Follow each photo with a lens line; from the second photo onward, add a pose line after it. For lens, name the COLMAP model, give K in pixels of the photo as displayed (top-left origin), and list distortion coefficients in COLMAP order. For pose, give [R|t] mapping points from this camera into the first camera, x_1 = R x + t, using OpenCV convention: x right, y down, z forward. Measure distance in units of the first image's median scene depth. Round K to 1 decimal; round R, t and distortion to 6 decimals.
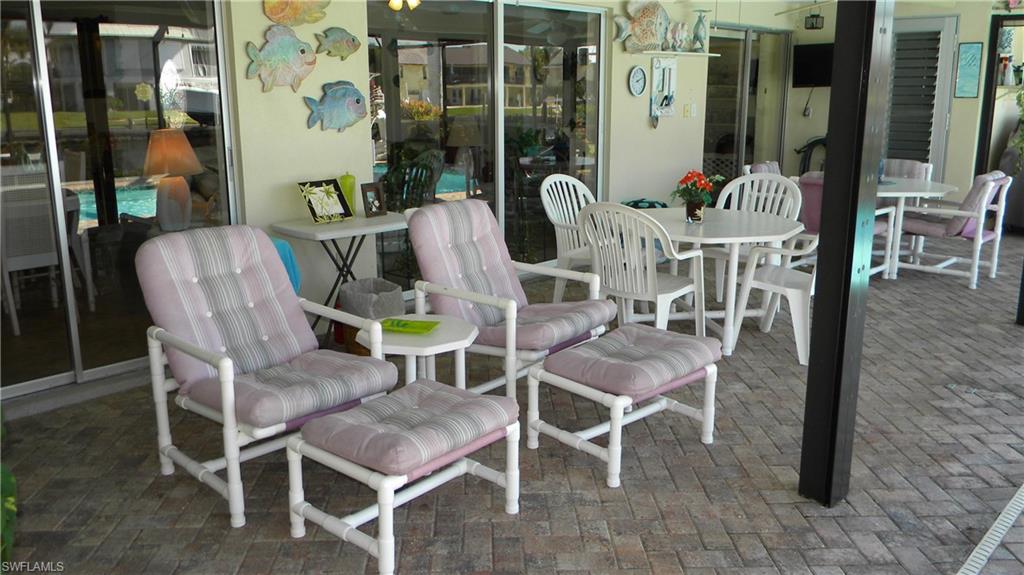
lens RADIAL K [[835.3, 0, 511.9], [0, 835.3, 282.2], [0, 0, 1]] dist [0.005485, -0.037295]
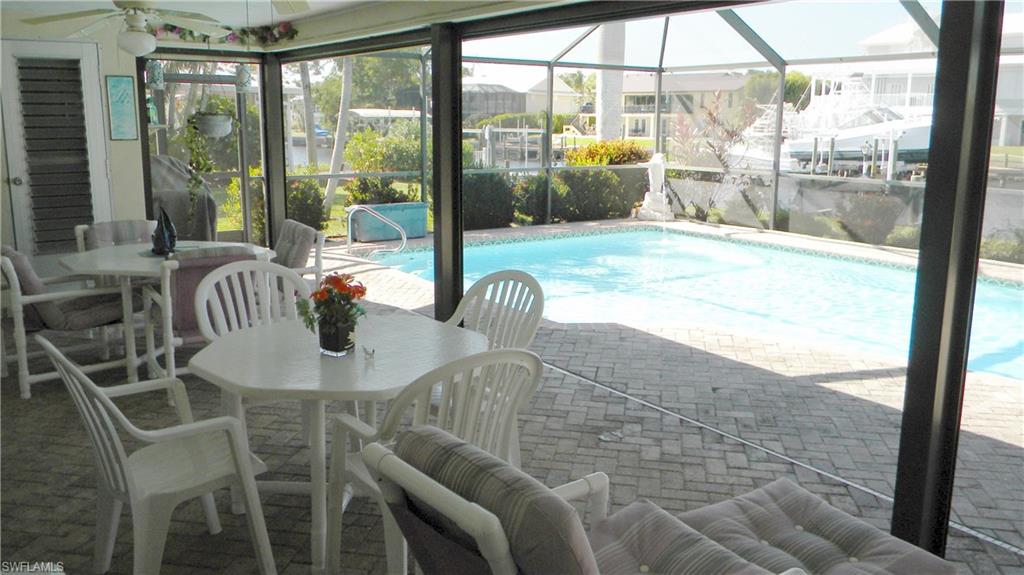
lens RADIAL K [[835.3, 0, 511.9], [0, 835.3, 282.2], [0, 0, 1]] dist [0.005485, -0.037295]
pose [[0.211868, -0.183458, 0.959925, -0.362775], [0.215509, 0.966814, 0.137209, -0.188486], [-0.953241, 0.177802, 0.244374, 0.736894]]
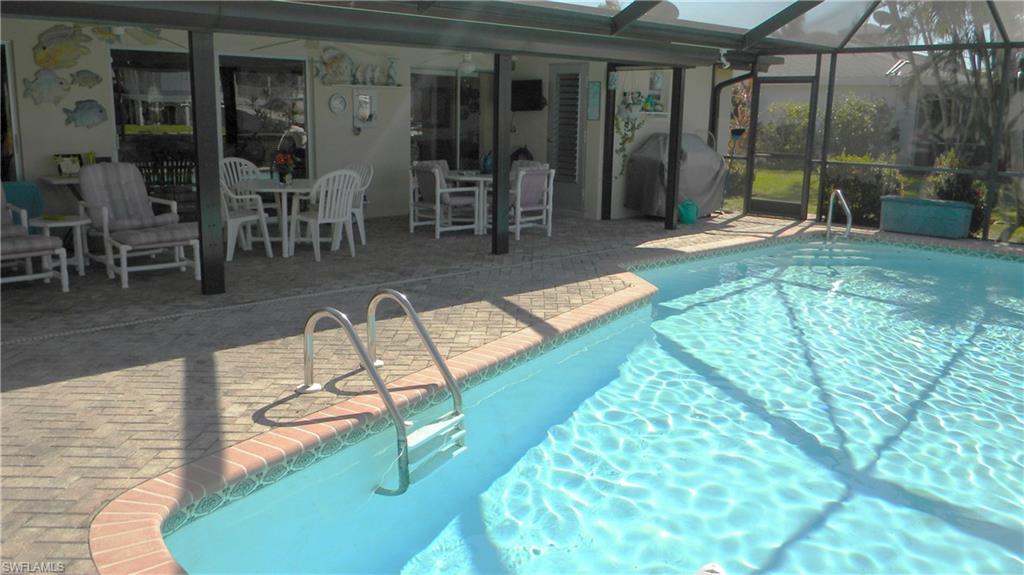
lens RADIAL K [[835.3, 0, 511.9], [0, 835.3, 282.2], [0, 0, 1]] dist [0.005485, -0.037295]
pose [[0.997831, 0.031296, -0.057911, 0.830578], [-0.032940, 0.999074, -0.027669, 0.171186], [0.056991, 0.029516, 0.997938, -0.728565]]
